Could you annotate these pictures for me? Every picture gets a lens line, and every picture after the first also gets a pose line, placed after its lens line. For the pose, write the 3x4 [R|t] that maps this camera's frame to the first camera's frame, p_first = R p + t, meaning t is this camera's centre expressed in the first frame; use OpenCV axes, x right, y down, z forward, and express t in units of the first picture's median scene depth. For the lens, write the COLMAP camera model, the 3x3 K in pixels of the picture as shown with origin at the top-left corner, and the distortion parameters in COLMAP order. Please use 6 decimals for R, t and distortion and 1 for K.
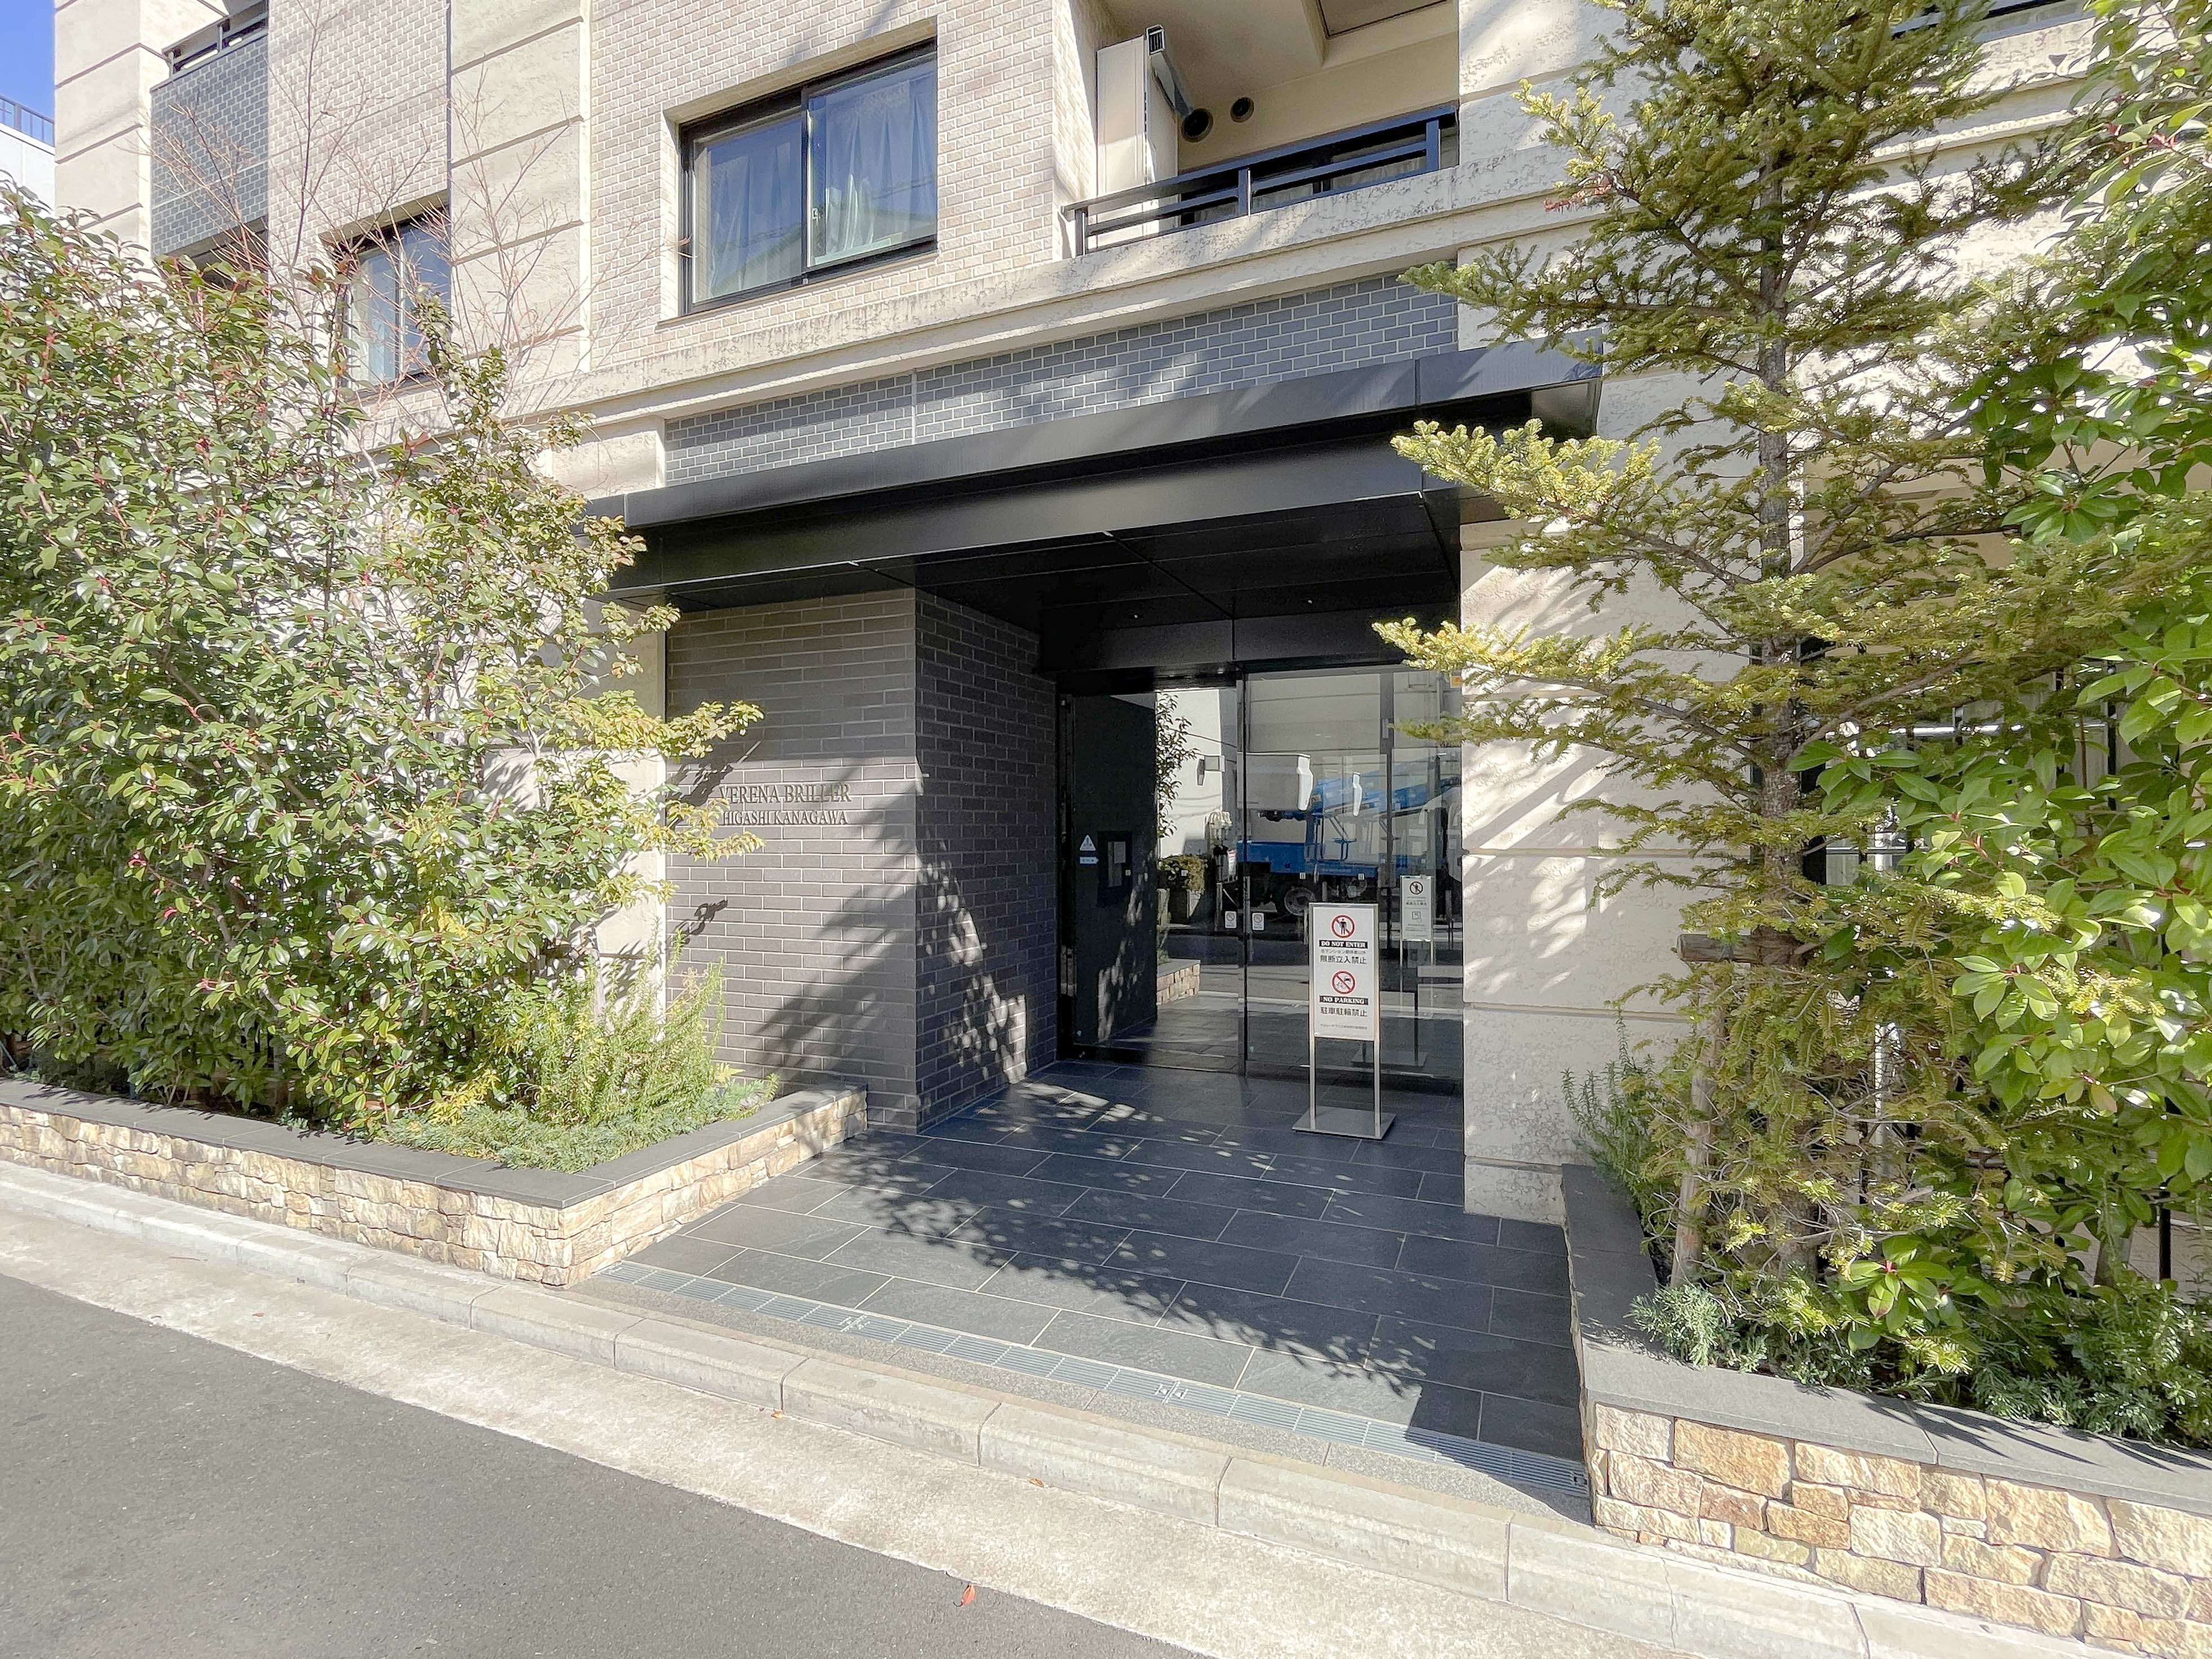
lens RADIAL K [[1031.4, 0, 1106.8], [0, 1031.4, 831.1], [0, 0, 1]] dist [0.002887, 0.000243]
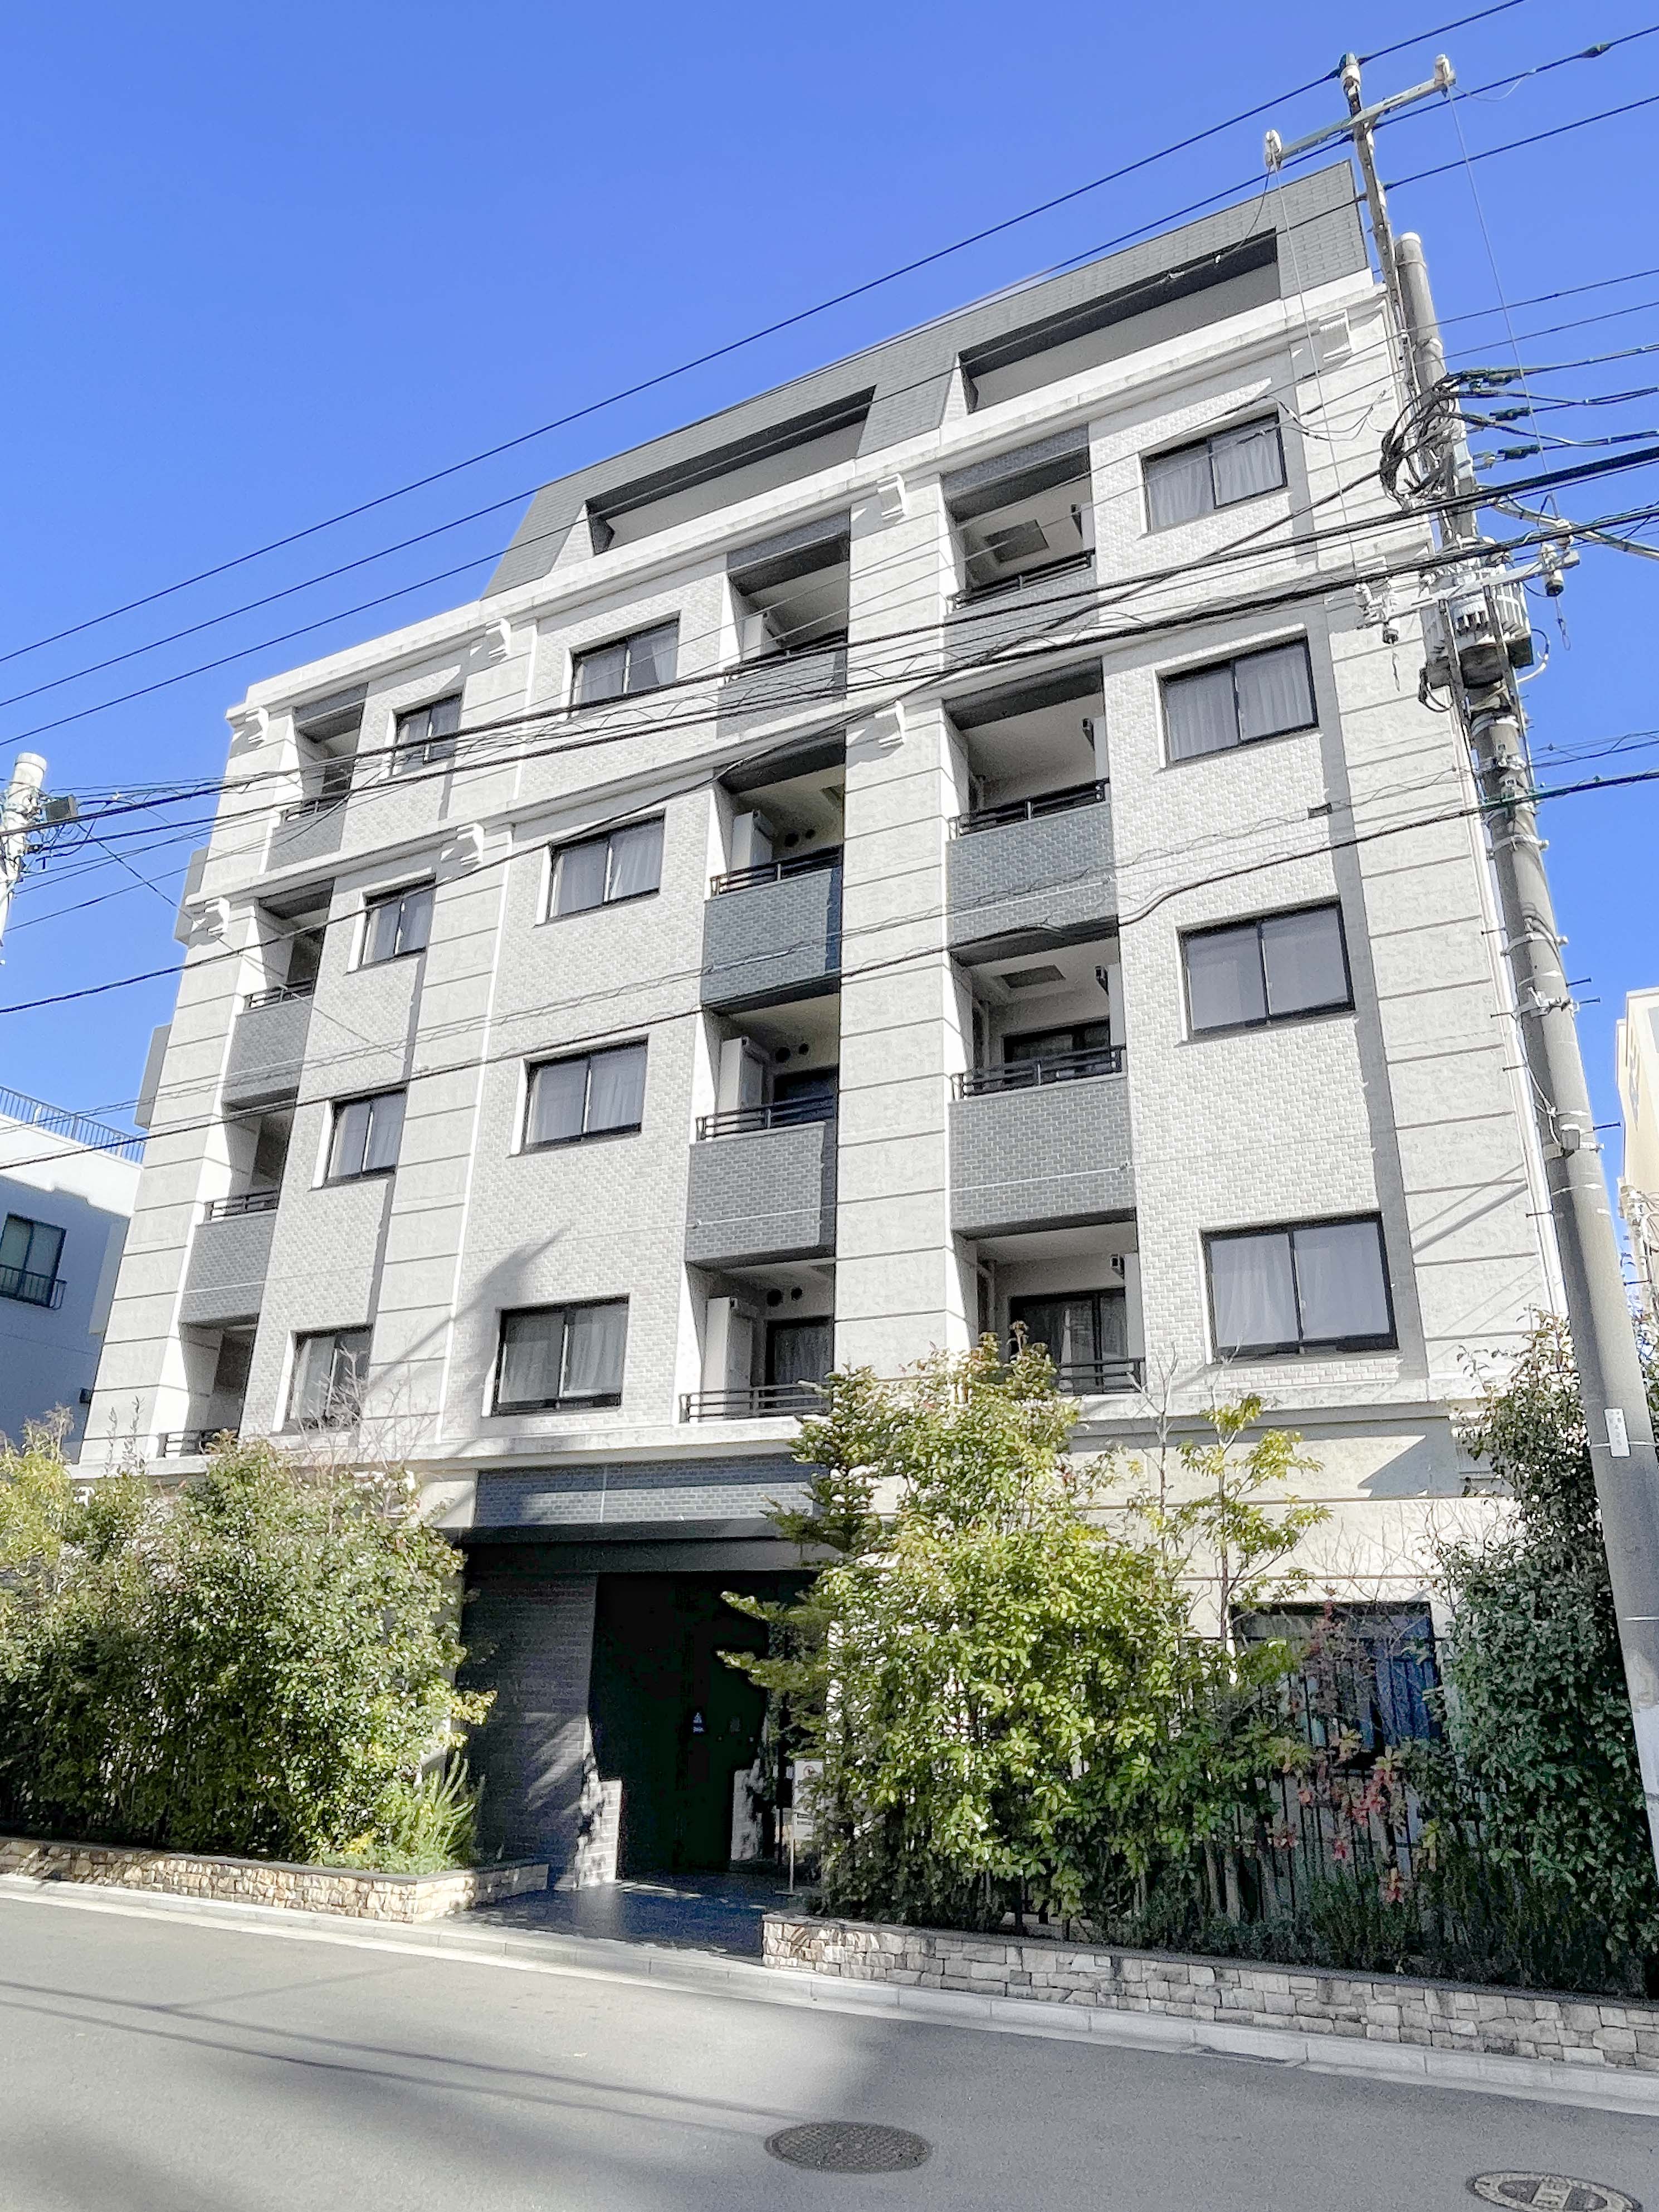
lens RADIAL K [[1427.3, 0, 829.6], [0, 1427.3, 1107.6], [0, 0, 1]] dist [-0.008157, -0.001719]
pose [[0.997112, -0.004751, -0.075799, 0.540028], [-0.023766, 0.928396, -0.370832, -0.079431], [0.072133, 0.371562, 0.925601, -2.103988]]
